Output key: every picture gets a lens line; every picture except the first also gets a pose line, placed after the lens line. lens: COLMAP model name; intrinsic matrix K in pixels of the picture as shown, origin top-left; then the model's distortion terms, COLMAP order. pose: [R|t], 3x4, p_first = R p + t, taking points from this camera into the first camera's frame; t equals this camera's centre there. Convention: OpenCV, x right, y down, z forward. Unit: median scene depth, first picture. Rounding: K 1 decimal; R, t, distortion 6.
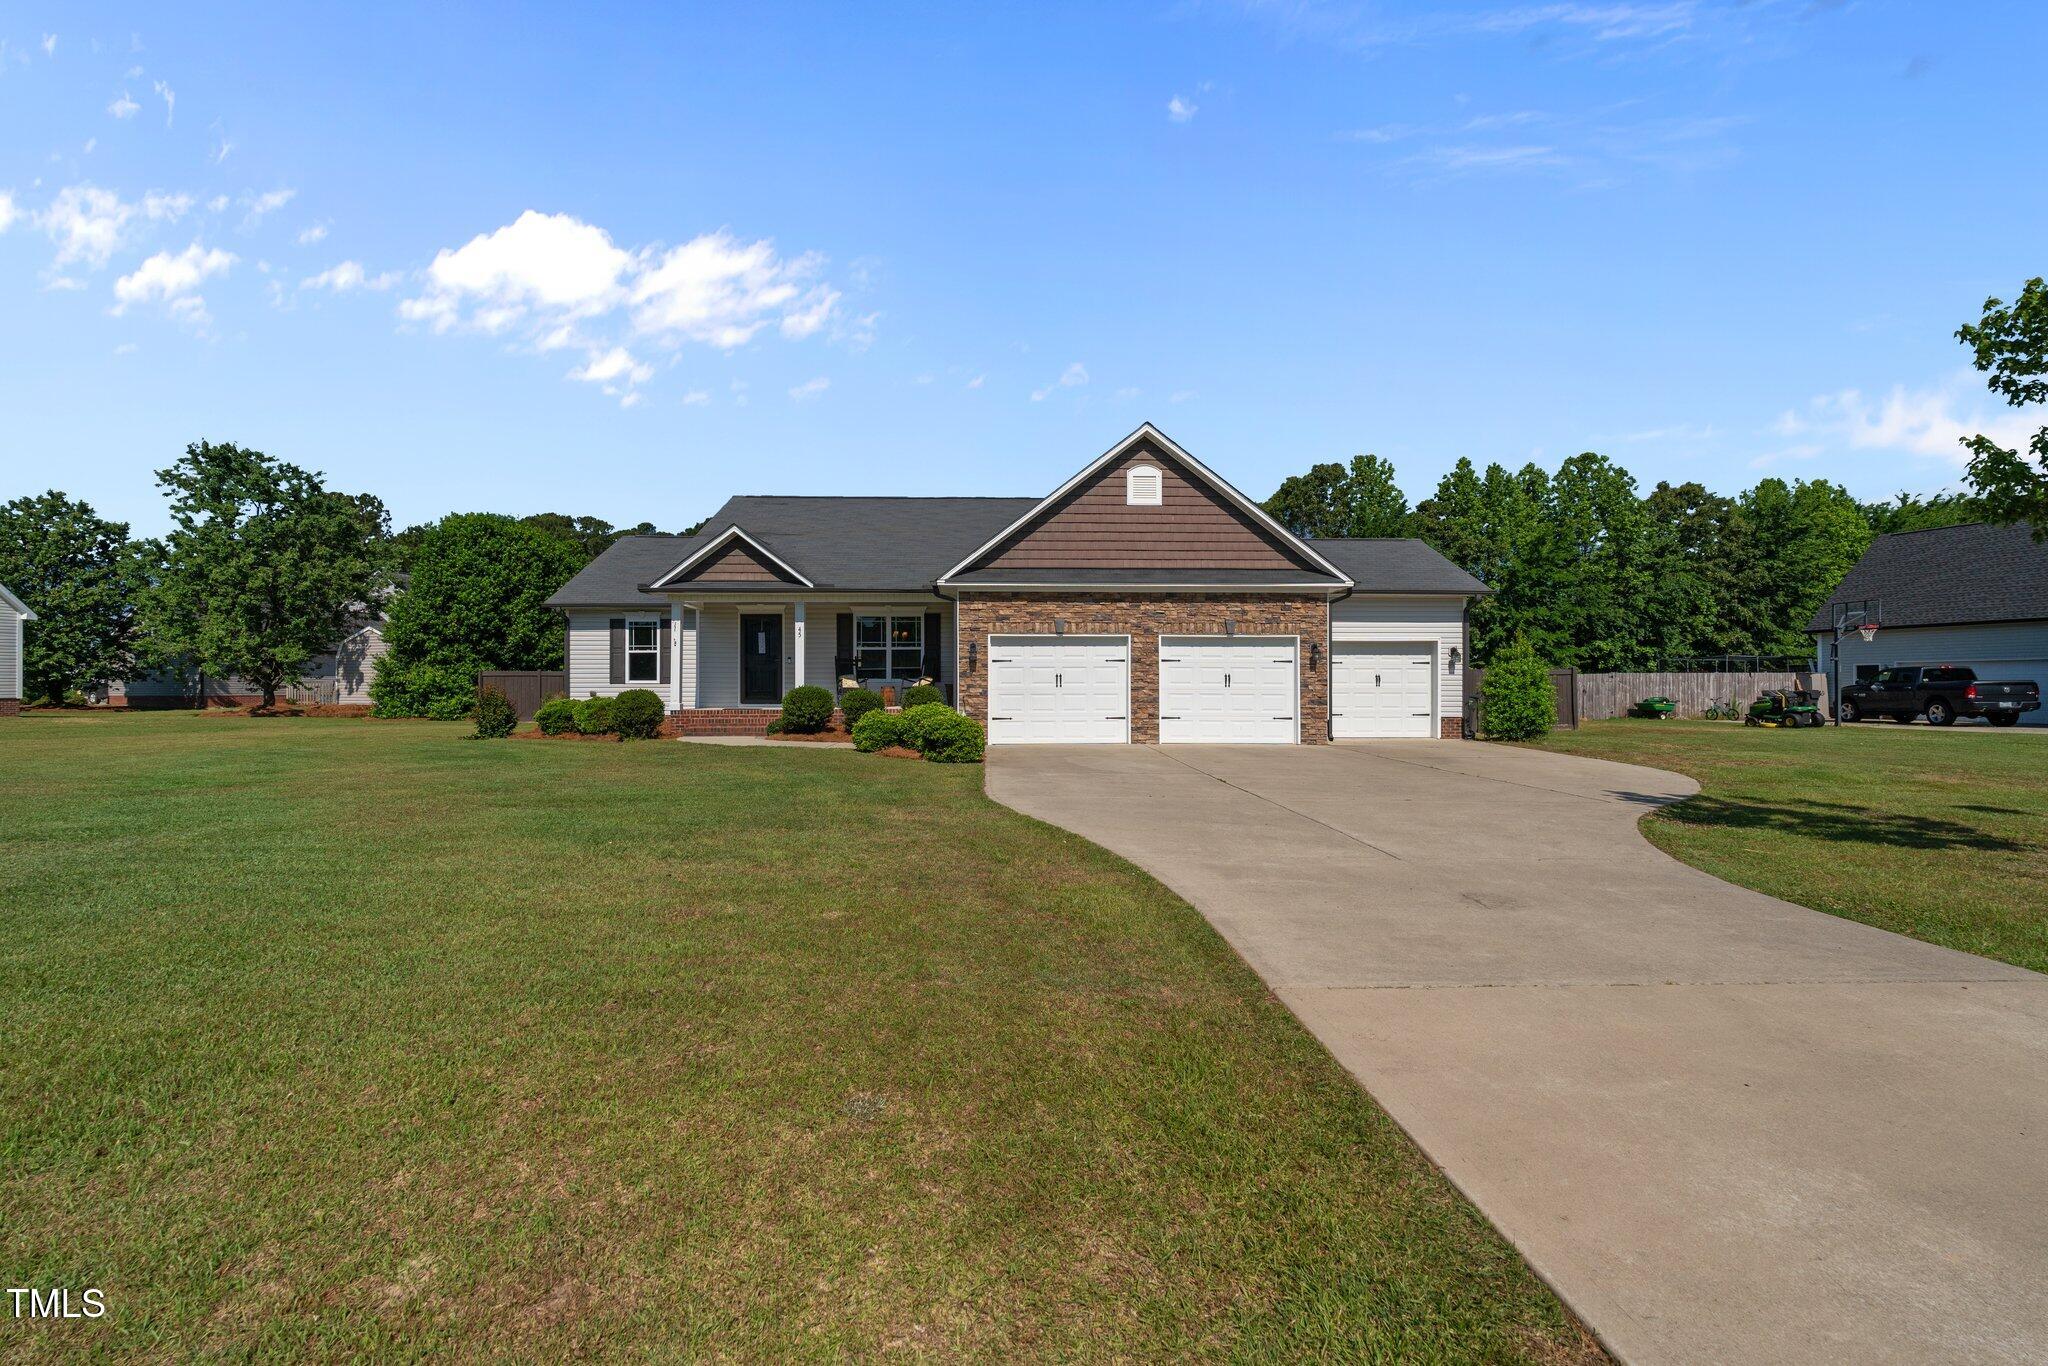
lens RADIAL K [[893.8, 0, 1031.5], [0, 893.8, 687.4], [0, 0, 1]] dist [-0.011356, 0.001174]
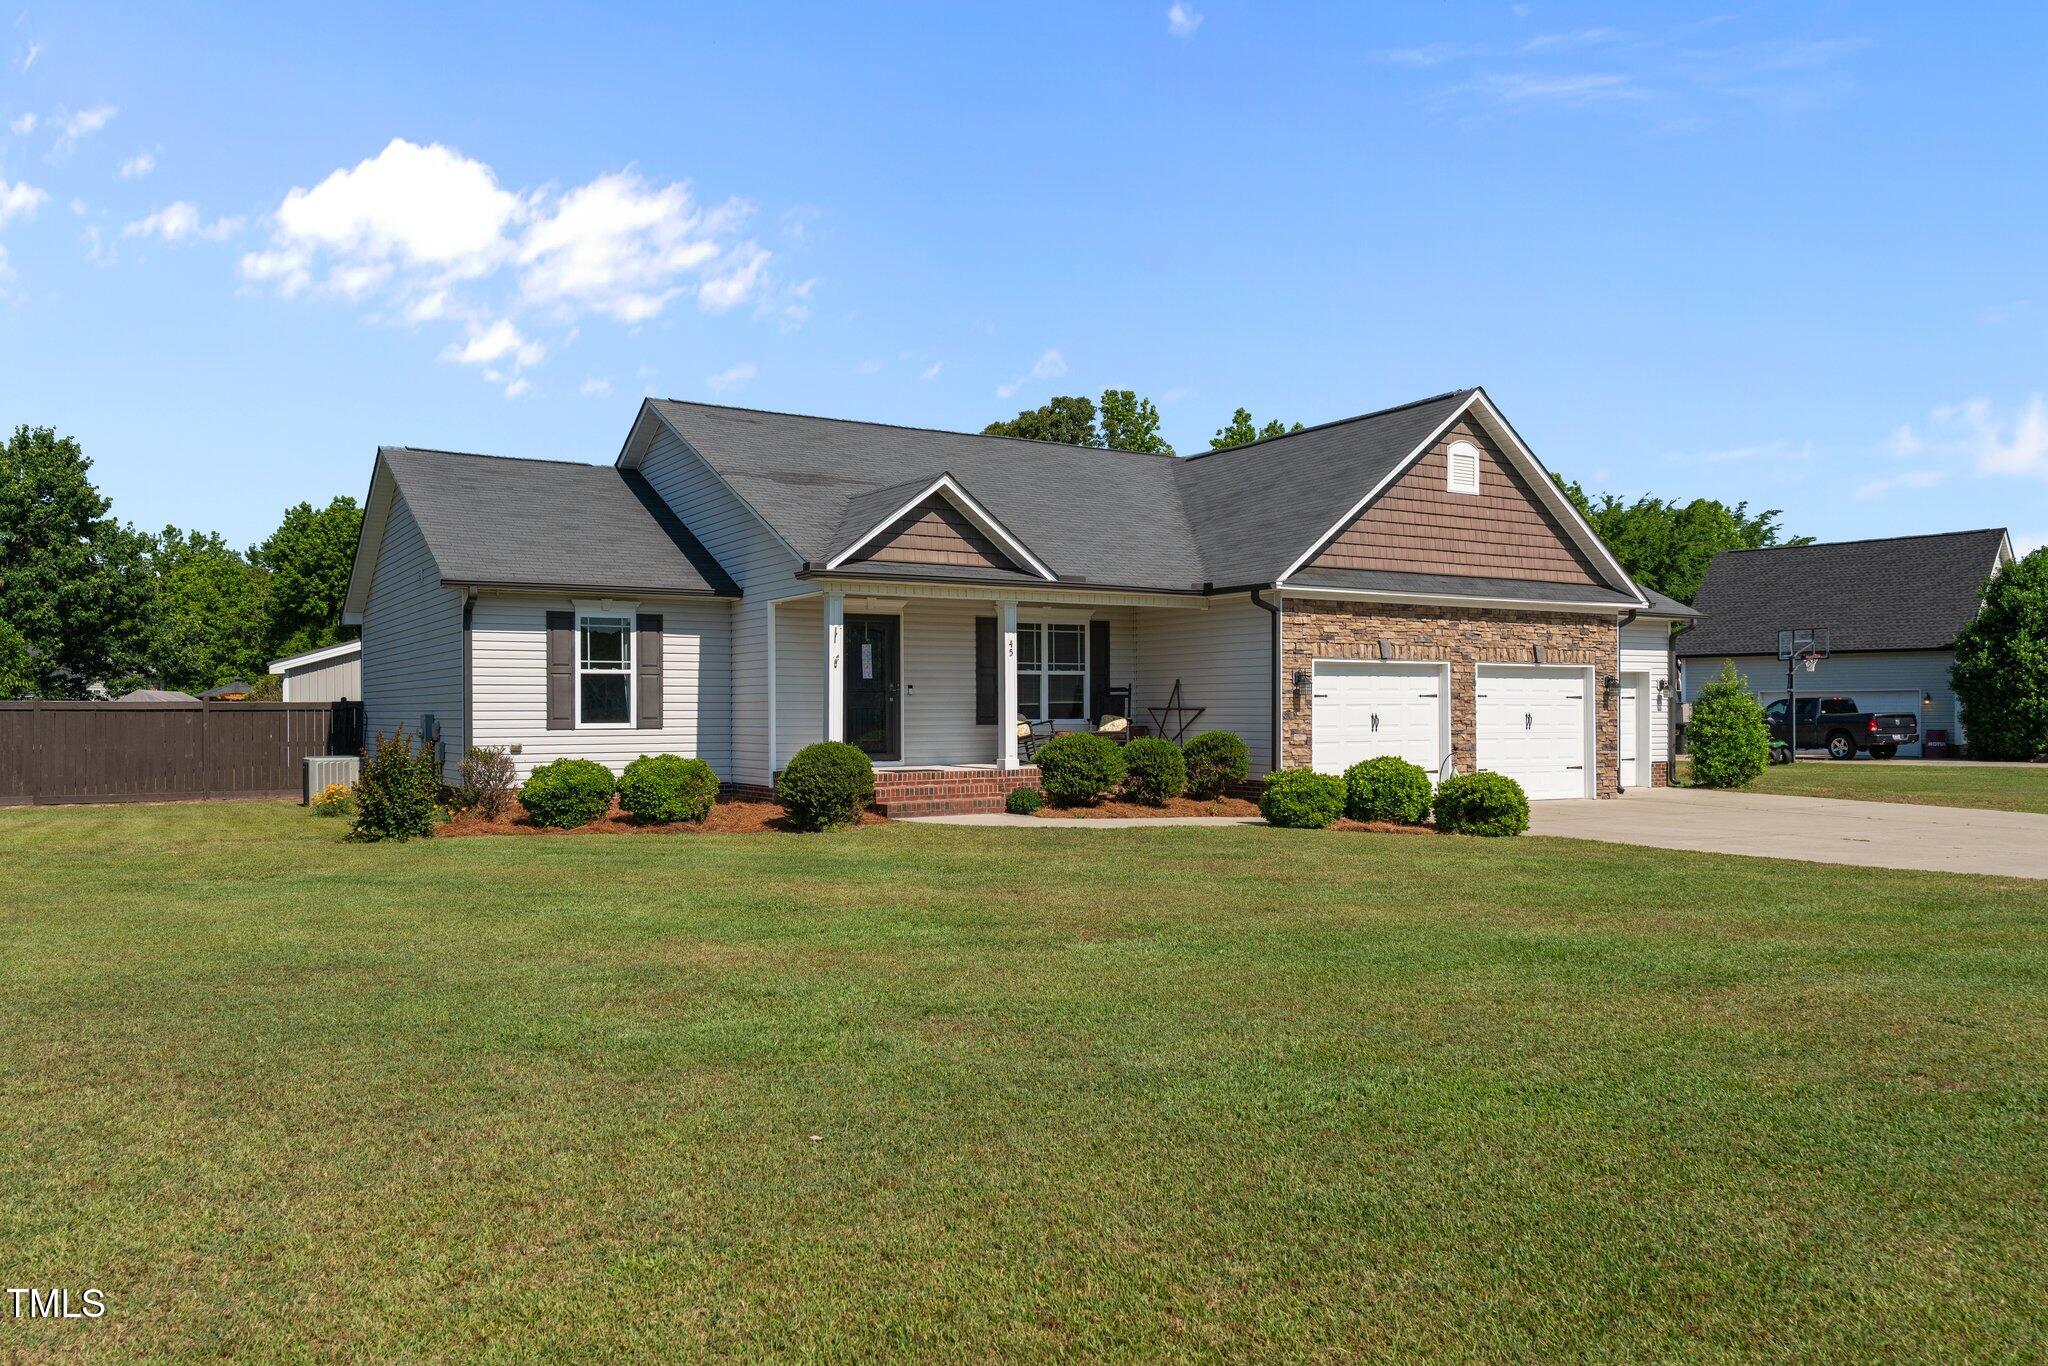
lens RADIAL K [[1464.1, 0, 1024.0], [0, 1464.1, 720.4], [0, 0, 1]] dist [-0.004198, 0.000496]
pose [[0.867777, -0.005700, 0.496920, -0.786993], [0.003588, 0.999980, 0.005205, -0.016201], [-0.496940, -0.002734, 0.867781, 0.091082]]
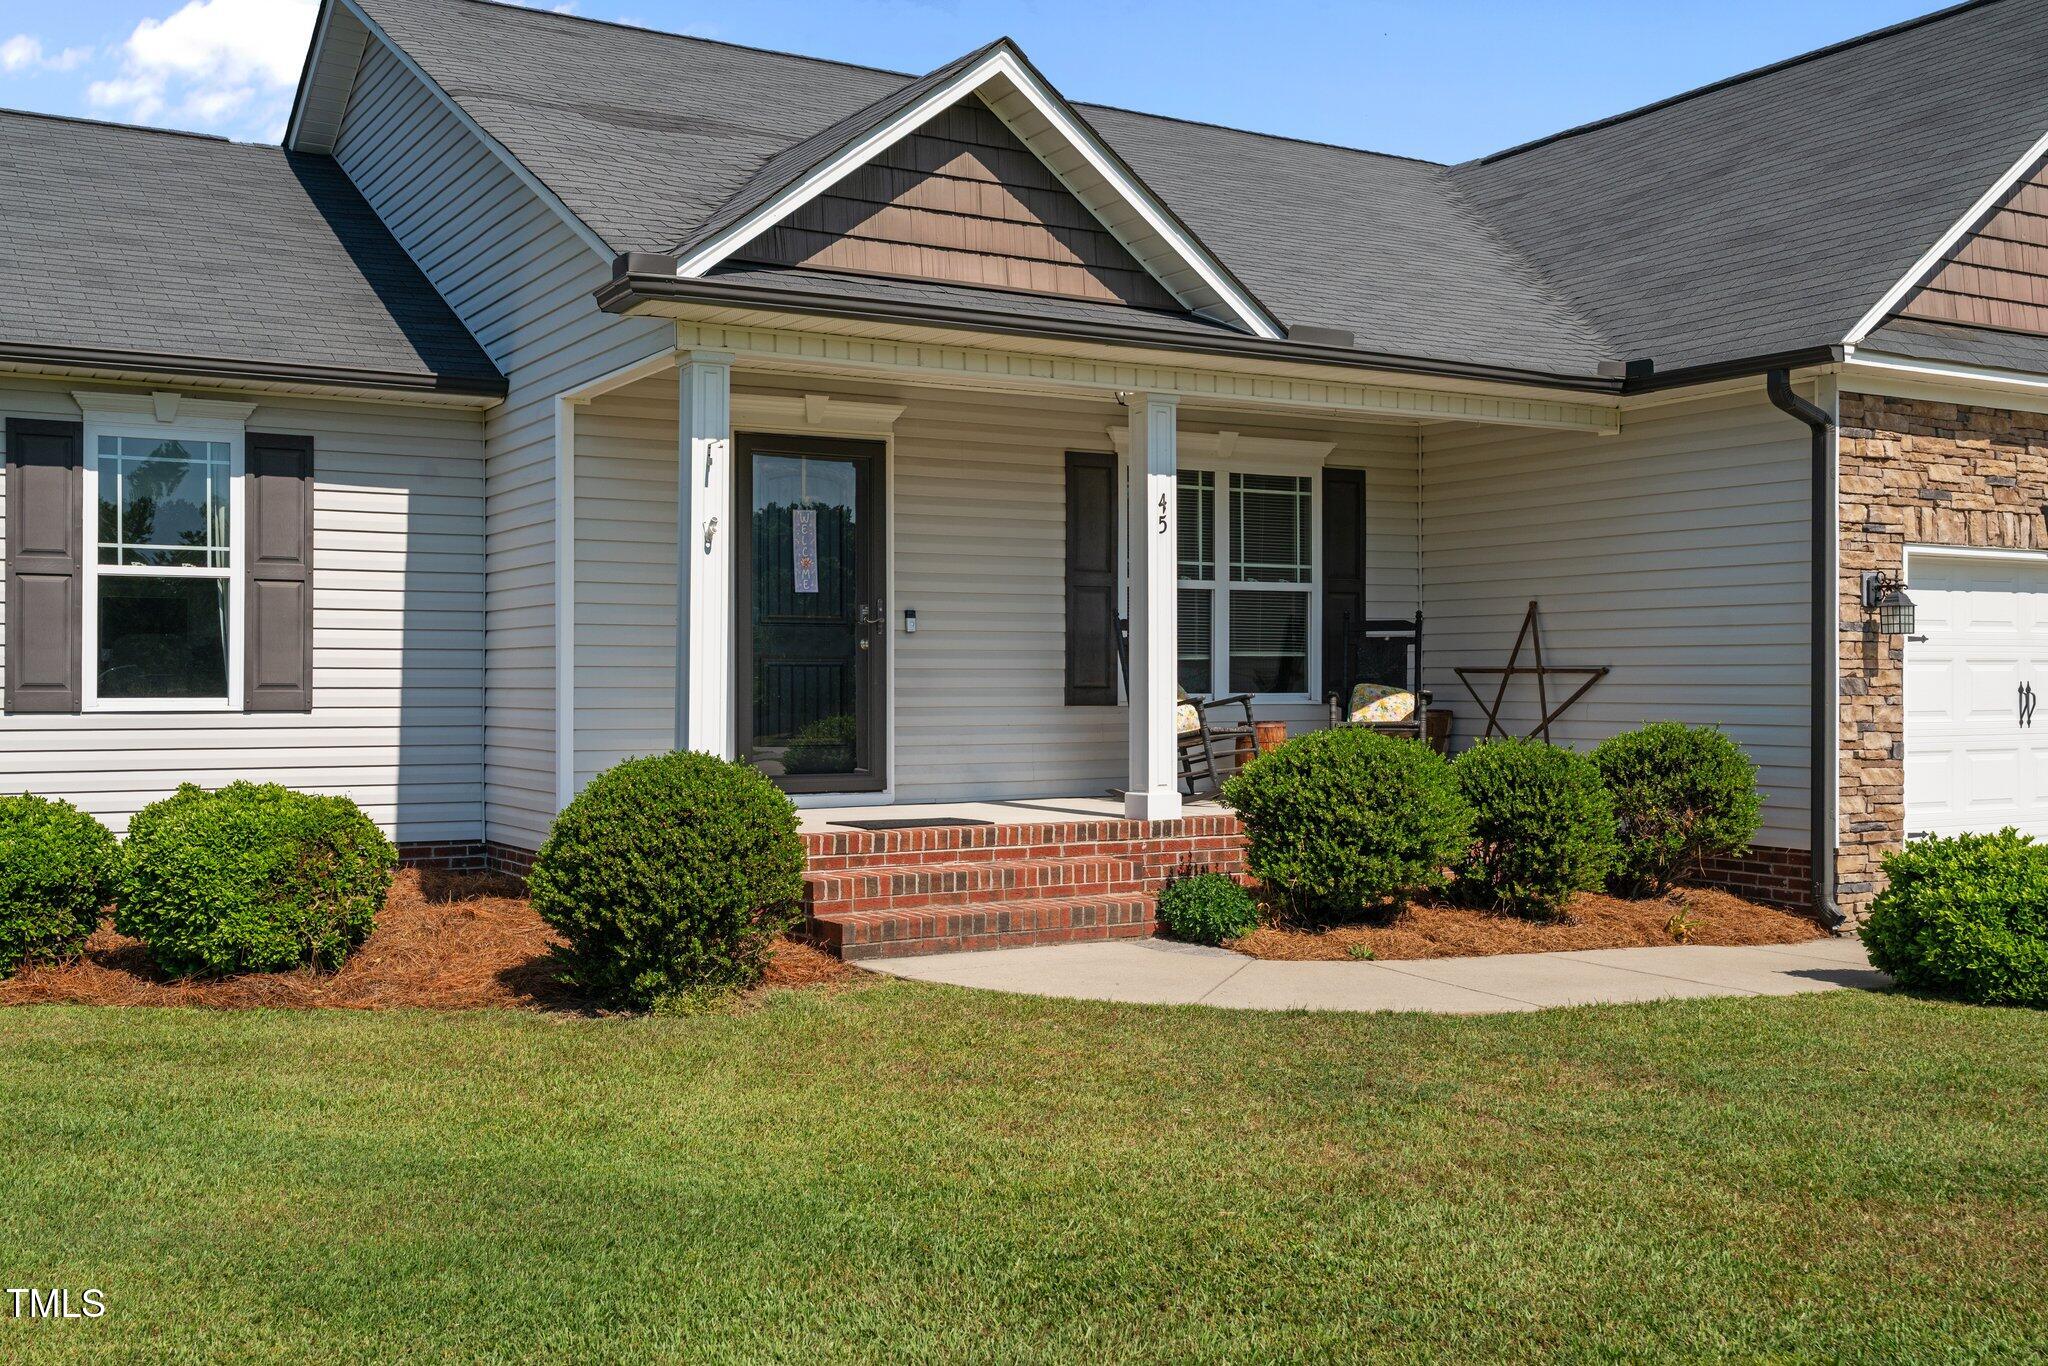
lens RADIAL K [[2009.3, 0, 1009.8], [0, 2009.3, 674.5], [0, 0, 1]] dist [0.015287, 0.000000]
pose [[0.883881, 0.003094, 0.467702, -0.575687], [-0.000588, 0.999985, -0.005504, -0.013477], [-0.467711, 0.004589, 0.883869, 0.528619]]
